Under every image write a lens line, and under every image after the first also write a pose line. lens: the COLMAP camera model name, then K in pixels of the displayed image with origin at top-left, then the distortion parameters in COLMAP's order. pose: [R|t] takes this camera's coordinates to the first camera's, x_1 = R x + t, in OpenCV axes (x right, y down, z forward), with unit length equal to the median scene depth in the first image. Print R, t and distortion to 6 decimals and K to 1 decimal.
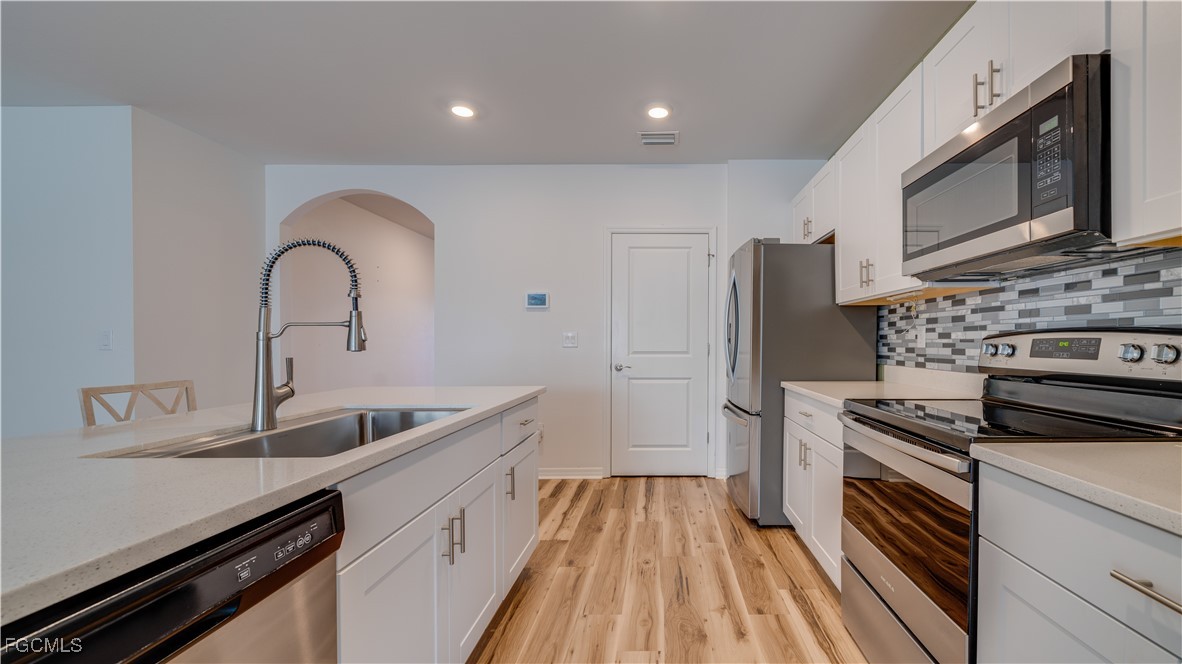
lens RADIAL K [[455.2, 0, 667.4], [0, 455.2, 345.7], [0, 0, 1]] dist [-0.006567, -0.000241]
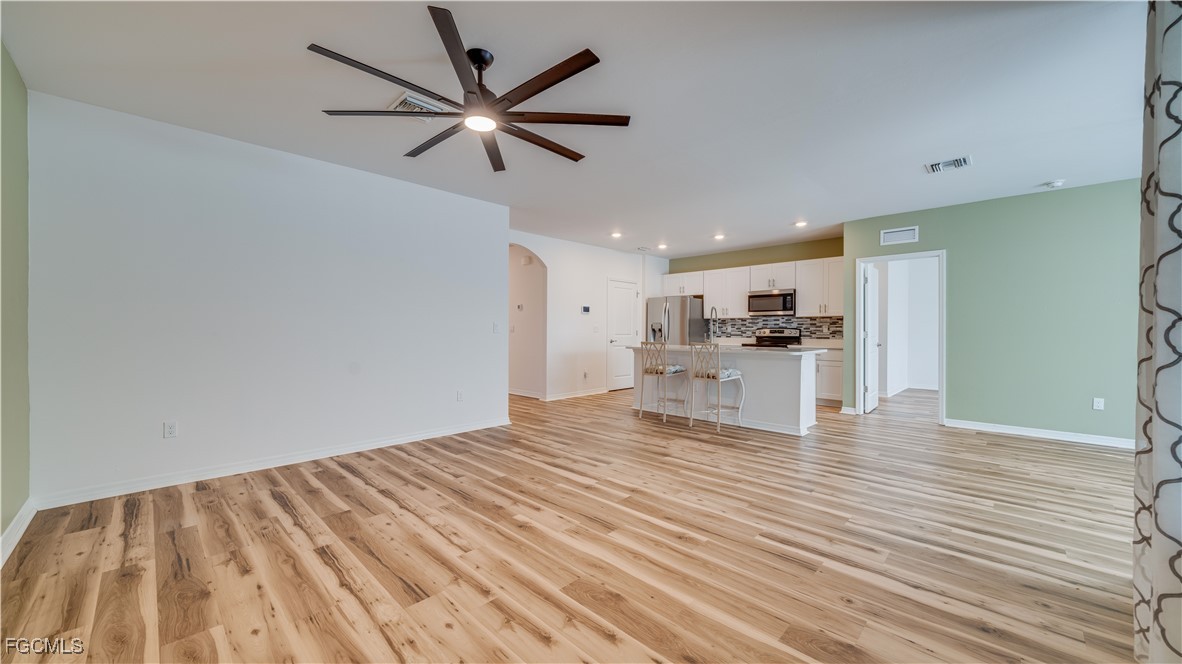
lens RADIAL K [[436.2, 0, 590.7], [0, 436.2, 334.6], [0, 0, 1]] dist [-0.002267, -0.000357]
pose [[0.706988, -0.002372, 0.707221, -3.203543], [0.001203, 0.999997, 0.002151, 0.019492], [-0.707224, -0.000670, 0.706989, -0.812710]]
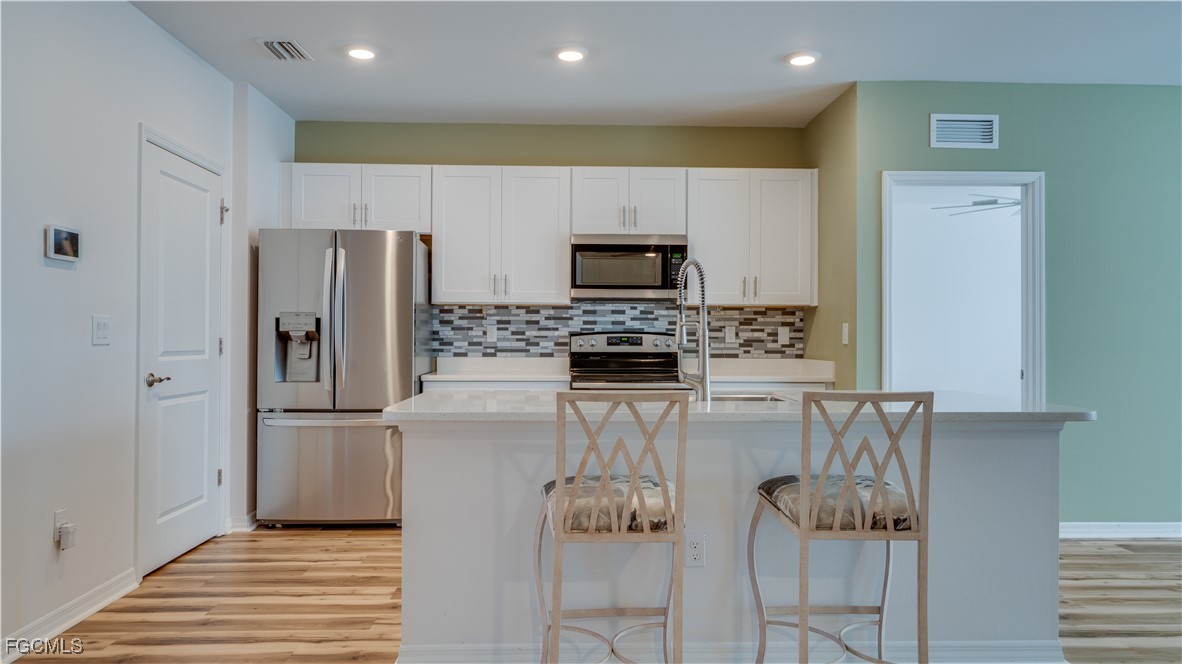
lens RADIAL K [[786.8, 0, 584.9], [0, 786.8, 333.2], [0, 0, 1]] dist [-0.000734, 0.000231]
pose [[-0.021940, 0.008481, 0.999723, -2.092440], [0.002945, 0.999960, -0.008418, -0.000550], [-0.999755, 0.002759, -0.021964, 0.925560]]
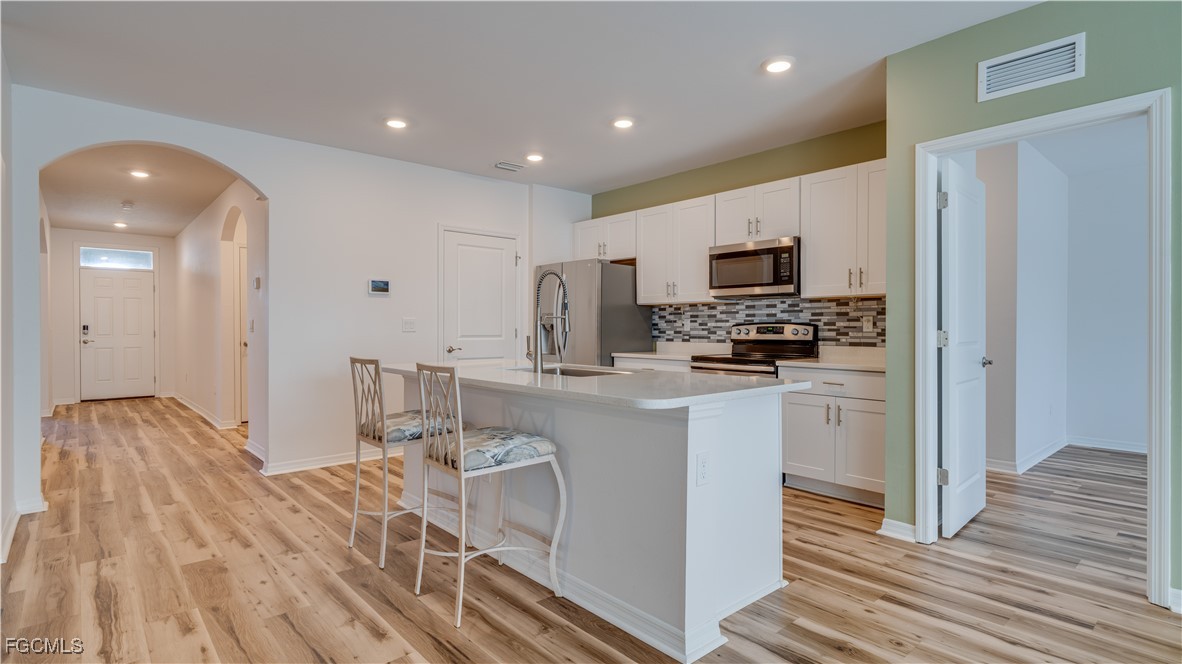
lens RADIAL K [[574.0, 0, 583.0], [0, 574.0, 332.3], [0, 0, 1]] dist [-0.001878, -0.000889]
pose [[0.761281, -0.002621, 0.648417, -1.495109], [0.002038, 0.999997, 0.001649, 0.007107], [-0.648419, 0.000066, 0.761284, -0.578868]]
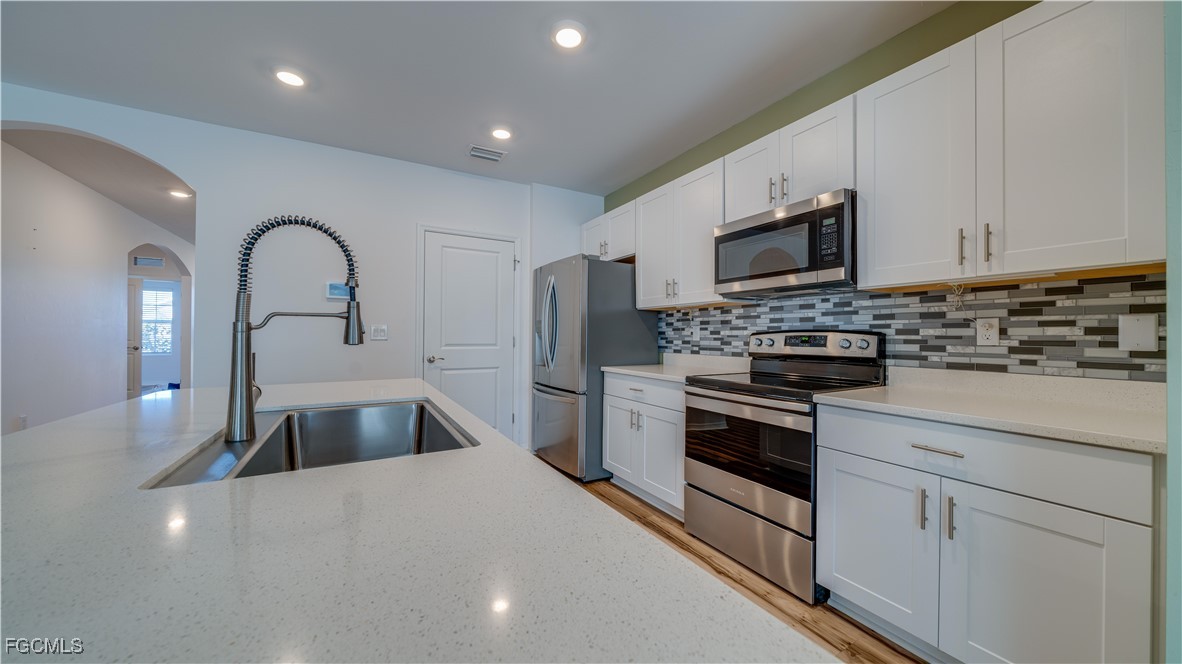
lens RADIAL K [[401.7, 0, 590.3], [0, 401.7, 334.1], [0, 0, 1]] dist [-0.005066, -0.000050]
pose [[0.870246, 0.007950, 0.492553, -0.466103], [-0.002596, 0.999930, -0.011552, -0.001064], [-0.492610, 0.008775, 0.870206, 0.030428]]
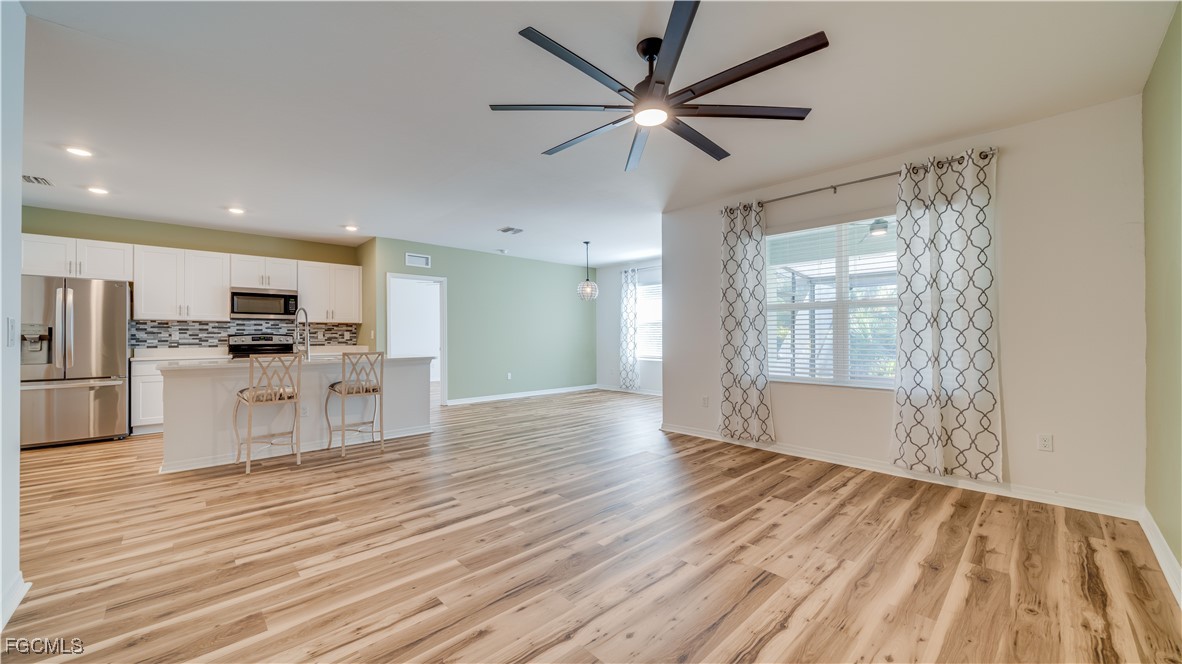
lens RADIAL K [[436.2, 0, 584.9], [0, 436.2, 334.2], [0, 0, 1]] dist [-0.002267, -0.000357]
pose [[-0.675558, 0.008858, 0.737254, -3.280872], [0.011497, 0.999933, -0.001480, 0.002905], [-0.737217, 0.007476, -0.675614, 1.138424]]
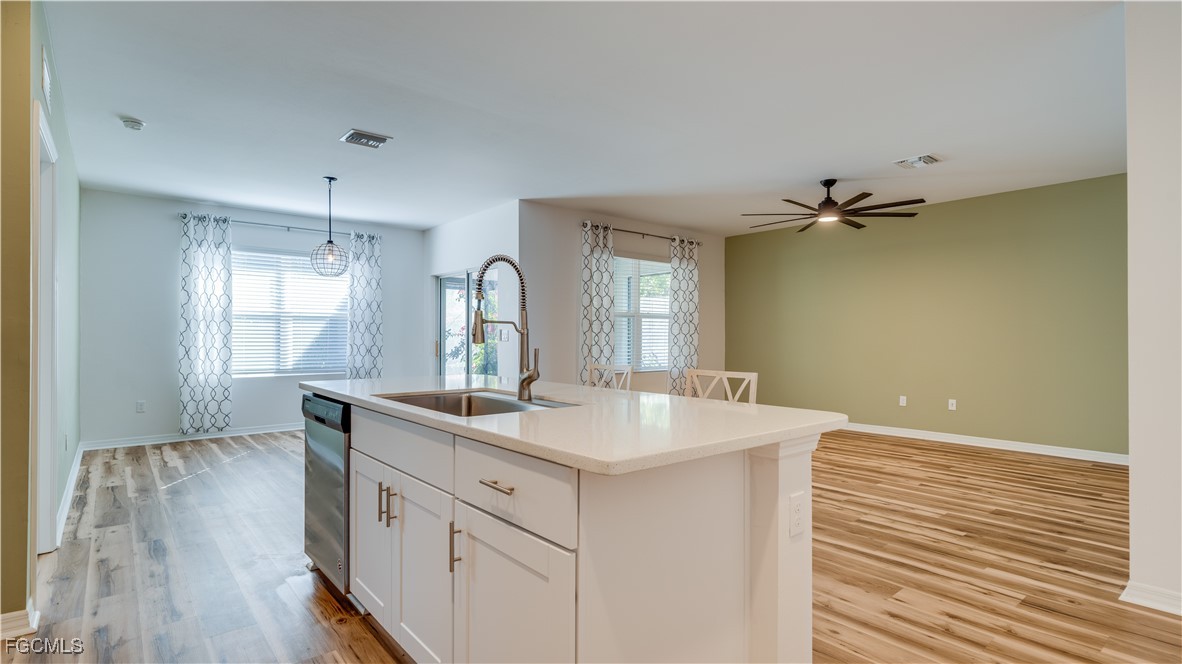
lens RADIAL K [[574.0, 0, 585.7], [0, 574.0, 335.7], [0, 0, 1]] dist [-0.001878, -0.000889]
pose [[-0.776550, 0.003375, -0.630046, 0.036836], [-0.002383, 0.999963, 0.008293, -0.015503], [0.630051, 0.007941, -0.776513, 1.642473]]
